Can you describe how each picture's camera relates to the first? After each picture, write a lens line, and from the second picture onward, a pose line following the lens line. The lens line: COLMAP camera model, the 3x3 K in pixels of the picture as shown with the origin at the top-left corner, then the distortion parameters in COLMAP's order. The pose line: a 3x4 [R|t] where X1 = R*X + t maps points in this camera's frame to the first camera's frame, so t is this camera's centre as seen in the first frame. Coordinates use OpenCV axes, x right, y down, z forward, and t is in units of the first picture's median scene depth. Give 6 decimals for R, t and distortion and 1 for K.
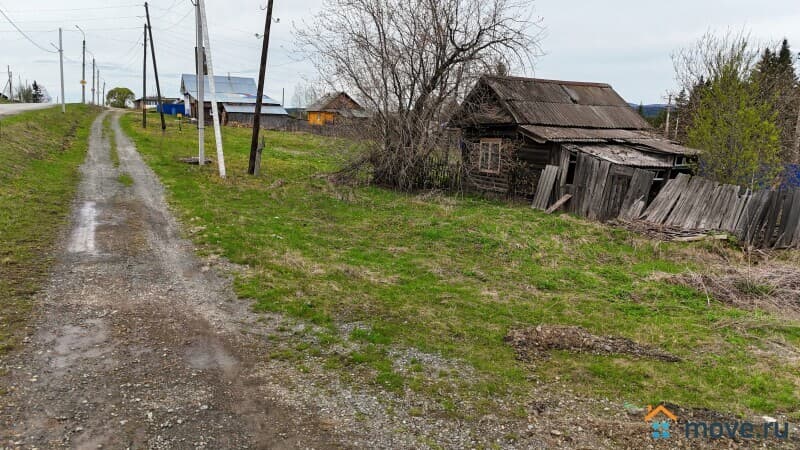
lens RADIAL K [[585.2, 0, 397.5], [0, 585.2, 220.6], [0, 0, 1]] dist [0.077931, -0.076223]
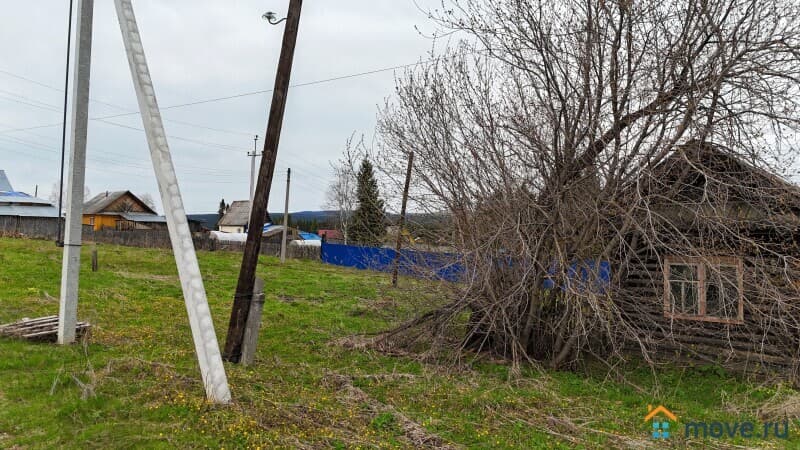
lens RADIAL K [[585.2, 0, 400.0], [0, 585.2, 222.8], [0, 0, 1]] dist [0.077931, -0.076223]
pose [[0.922322, 0.002330, 0.386416, -0.093703], [0.064927, 0.984831, -0.160908, -0.031326], [-0.380929, 0.173498, 0.908180, 0.188115]]
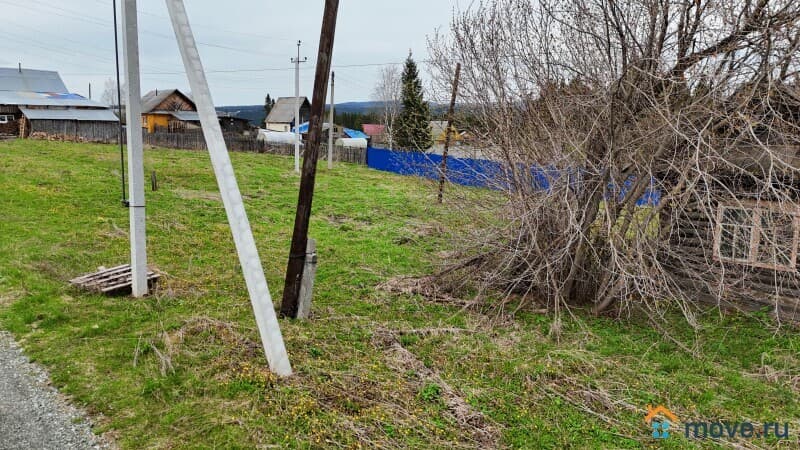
lens RADIAL K [[585.2, 0, 398.8], [0, 585.2, 224.2], [0, 0, 1]] dist [0.077931, -0.076223]
pose [[0.949856, -0.063270, 0.306219, -0.094127], [0.059952, 0.997996, 0.020240, -0.046366], [-0.306886, -0.000867, 0.951746, 0.184843]]
